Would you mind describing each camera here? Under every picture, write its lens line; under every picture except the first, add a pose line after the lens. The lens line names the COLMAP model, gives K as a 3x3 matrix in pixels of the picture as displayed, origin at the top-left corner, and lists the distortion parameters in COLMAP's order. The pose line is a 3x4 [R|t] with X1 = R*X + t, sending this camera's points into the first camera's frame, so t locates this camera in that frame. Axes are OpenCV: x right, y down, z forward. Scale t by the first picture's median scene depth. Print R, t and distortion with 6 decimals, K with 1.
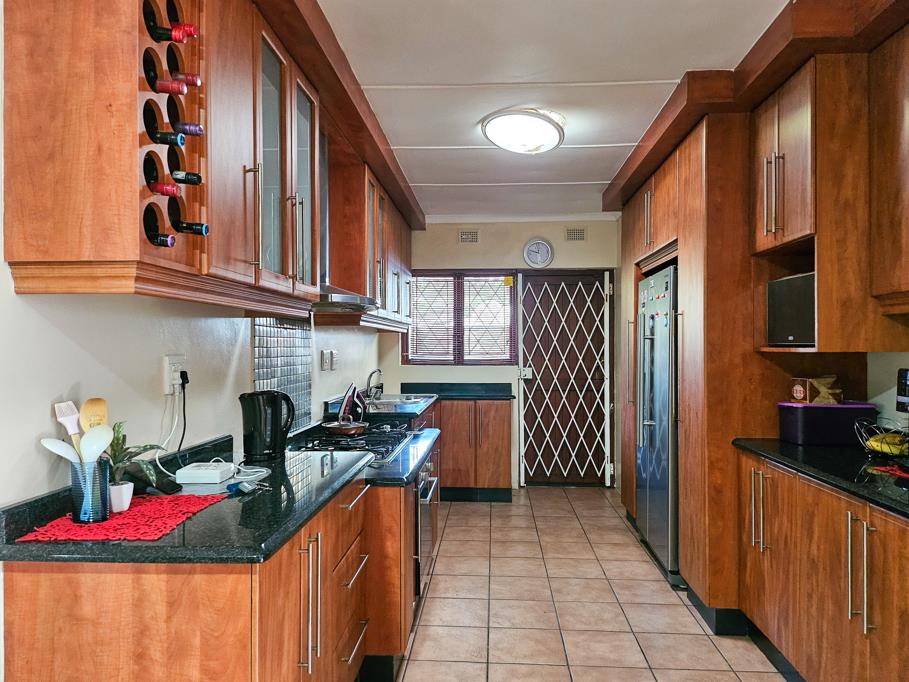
lens RADIAL K [[646.5, 0, 455.3], [0, 646.5, 341.8], [0, 0, 1]] dist [0.006400, -0.011648]
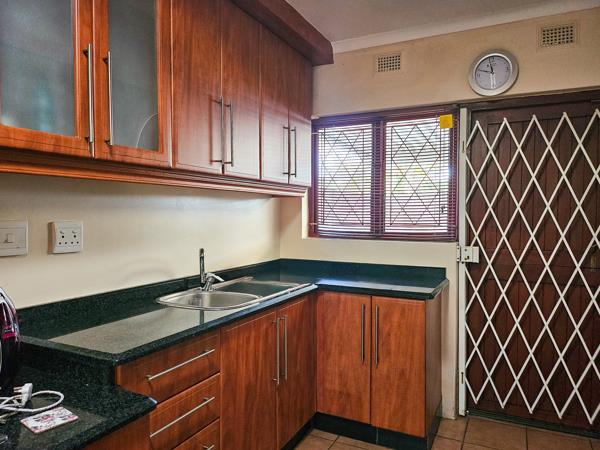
lens RADIAL K [[426.7, 0, 301.6], [0, 426.7, 228.3], [0, 0, 1]] dist [0.006400, -0.011648]
pose [[0.915720, 0.017860, -0.401419, 0.127249], [-0.000538, 0.999065, 0.043223, 0.001450], [0.401816, -0.039364, 0.914874, 0.515835]]
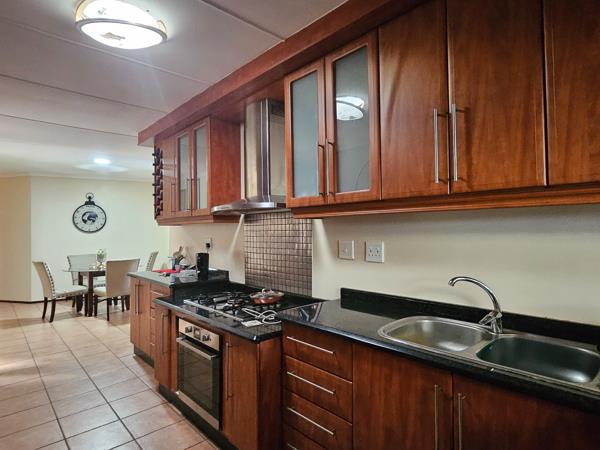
lens RADIAL K [[336.9, 0, 310.4], [0, 336.9, 222.8], [0, 0, 1]] dist [-0.011167, -0.002025]
pose [[-0.671721, -0.003919, -0.740794, 0.166028], [0.013806, 0.999746, -0.017809, -0.004228], [0.740676, -0.022190, -0.671496, 0.853750]]
